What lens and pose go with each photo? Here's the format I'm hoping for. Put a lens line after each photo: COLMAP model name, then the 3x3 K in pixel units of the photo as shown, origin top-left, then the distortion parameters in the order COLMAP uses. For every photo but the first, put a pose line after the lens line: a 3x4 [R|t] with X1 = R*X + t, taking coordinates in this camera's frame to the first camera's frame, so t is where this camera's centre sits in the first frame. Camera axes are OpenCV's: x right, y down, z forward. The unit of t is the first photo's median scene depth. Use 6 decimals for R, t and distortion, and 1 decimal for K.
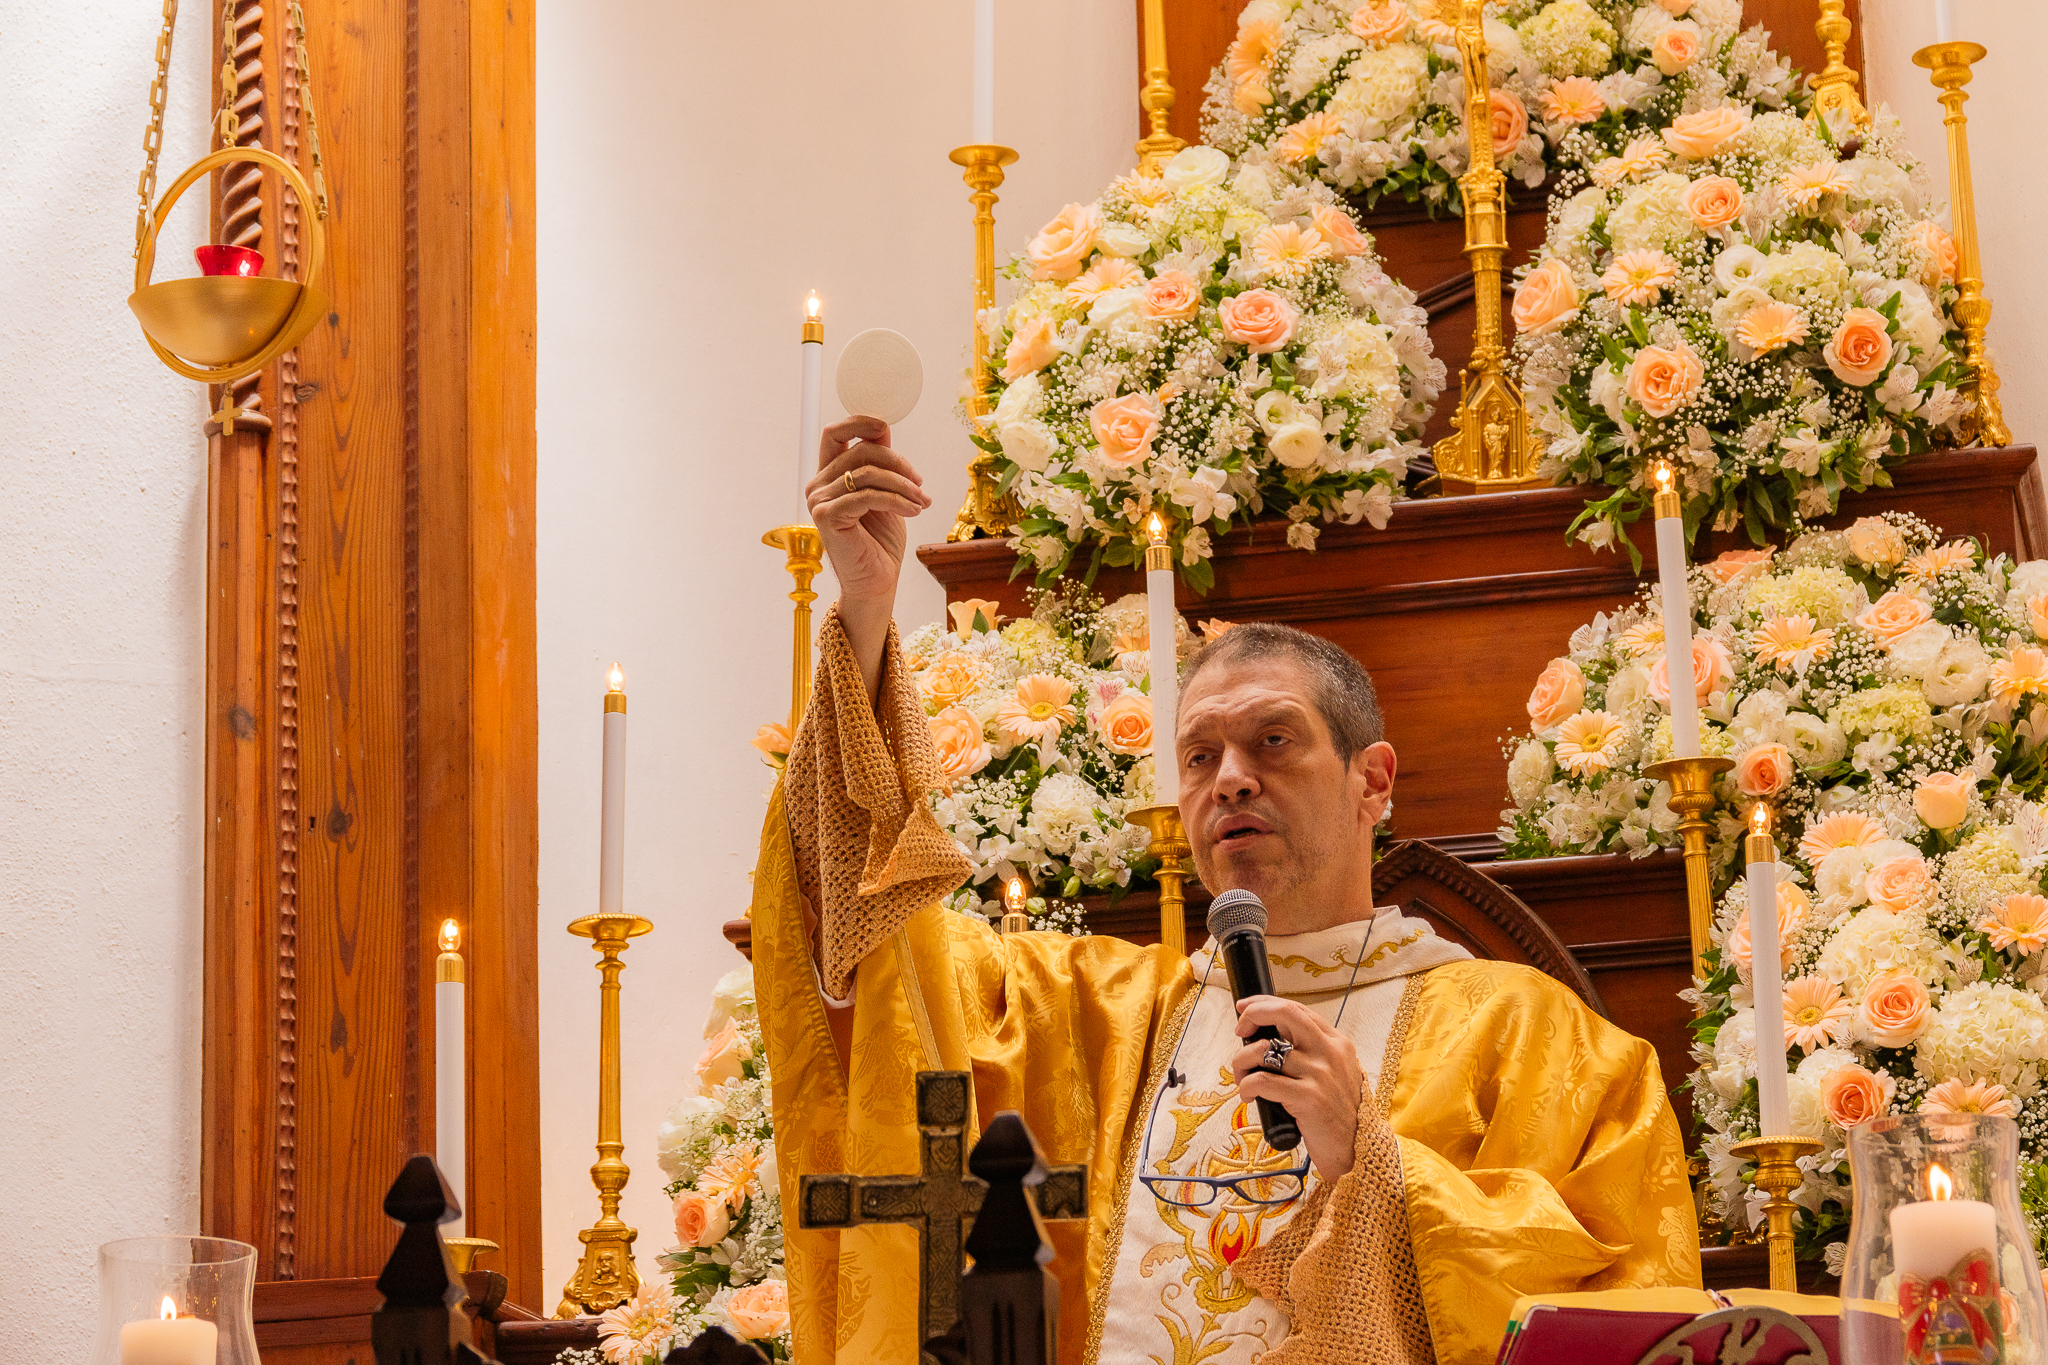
lens RADIAL K [[6513.2, 0, 1024.0], [0, 6513.2, 682.5], [0, 0, 1]] dist [-0.067822, 0.287894]
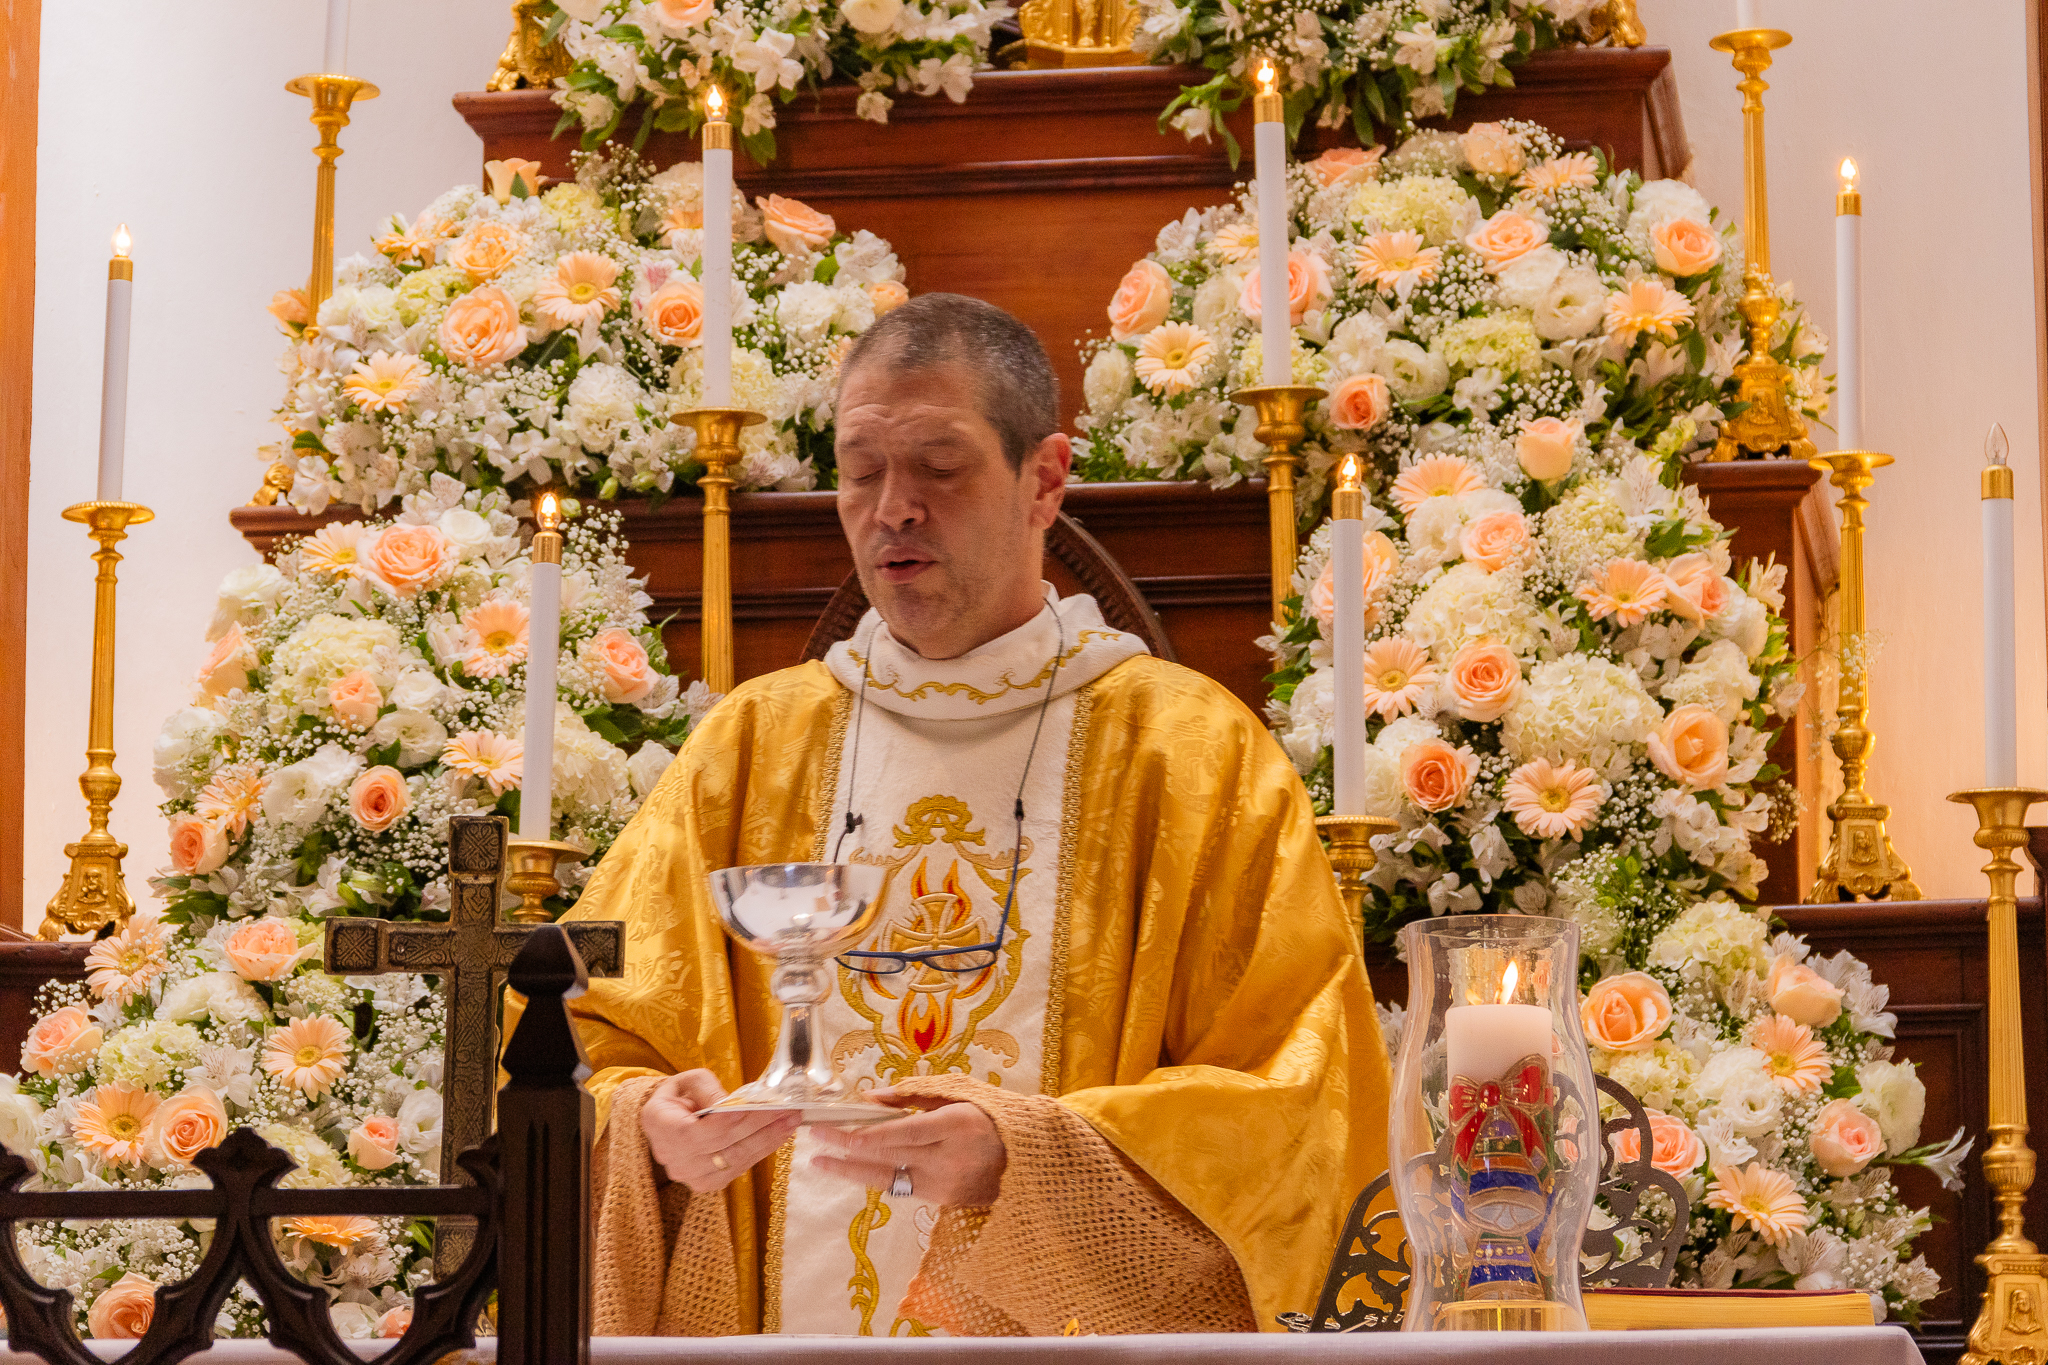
lens RADIAL K [[7730.8, 0, 835.0], [0, 7730.8, 681.8], [0, 0, 1]] dist [-0.145604, 1.305866]
pose [[0.998396, 0.037269, 0.042614, -0.006390], [-0.041449, 0.993938, 0.101832, -0.054919], [-0.038560, -0.103435, 0.993889, -0.096117]]
